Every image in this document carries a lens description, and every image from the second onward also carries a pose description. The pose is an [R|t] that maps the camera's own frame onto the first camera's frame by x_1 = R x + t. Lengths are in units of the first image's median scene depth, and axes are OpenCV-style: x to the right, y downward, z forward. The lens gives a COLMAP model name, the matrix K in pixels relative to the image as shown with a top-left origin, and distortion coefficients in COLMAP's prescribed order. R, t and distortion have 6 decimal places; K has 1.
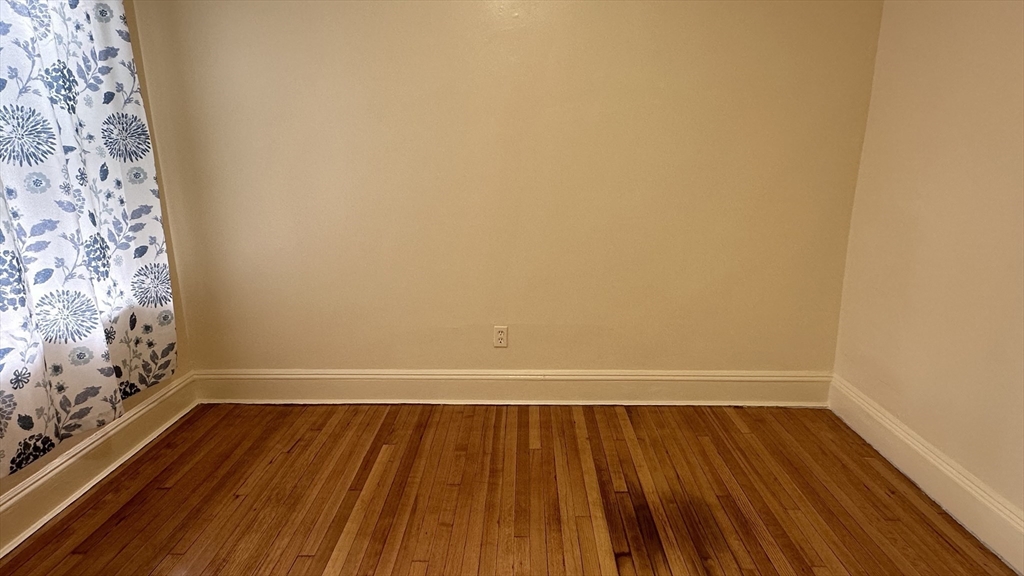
lens RADIAL K [[554.5, 0, 482.5], [0, 554.5, 293.9], [0, 0, 1]] dist [0.001053, -0.001504]
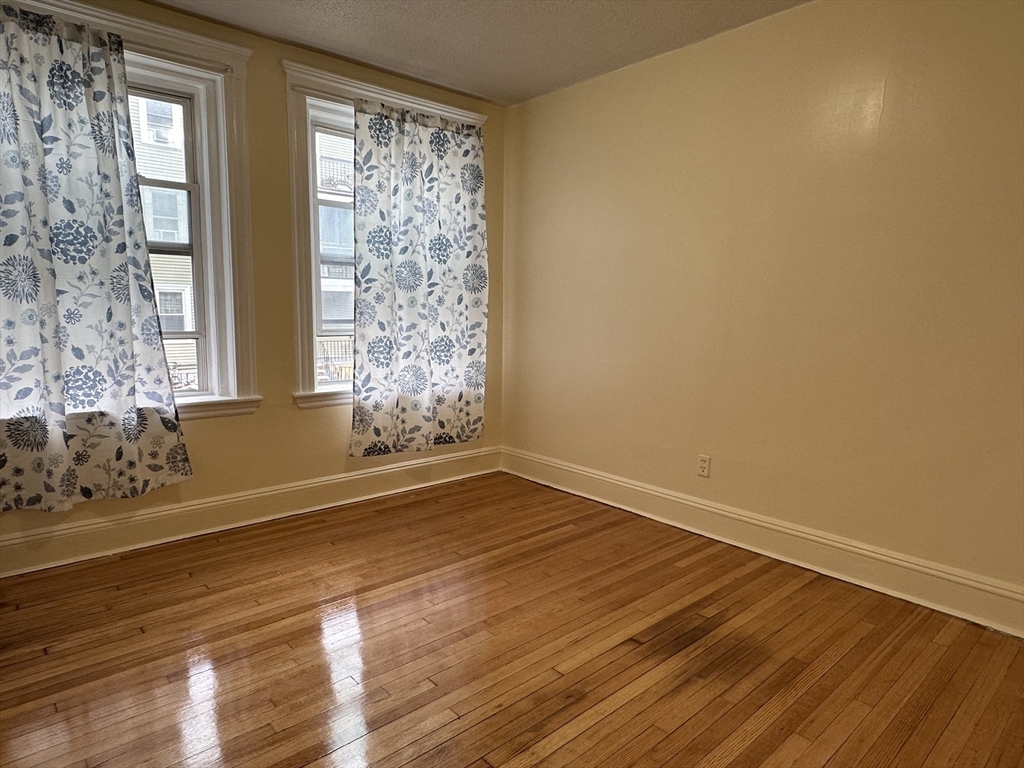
lens RADIAL K [[612.2, 0, 510.1], [0, 612.2, 384.9], [0, 0, 1]] dist [-0.002749, 0.001703]
pose [[0.685467, 0.115661, -0.718859, 0.721960], [-0.204746, 0.978082, -0.037866, 0.058680], [0.698723, 0.173140, 0.694124, -0.081010]]
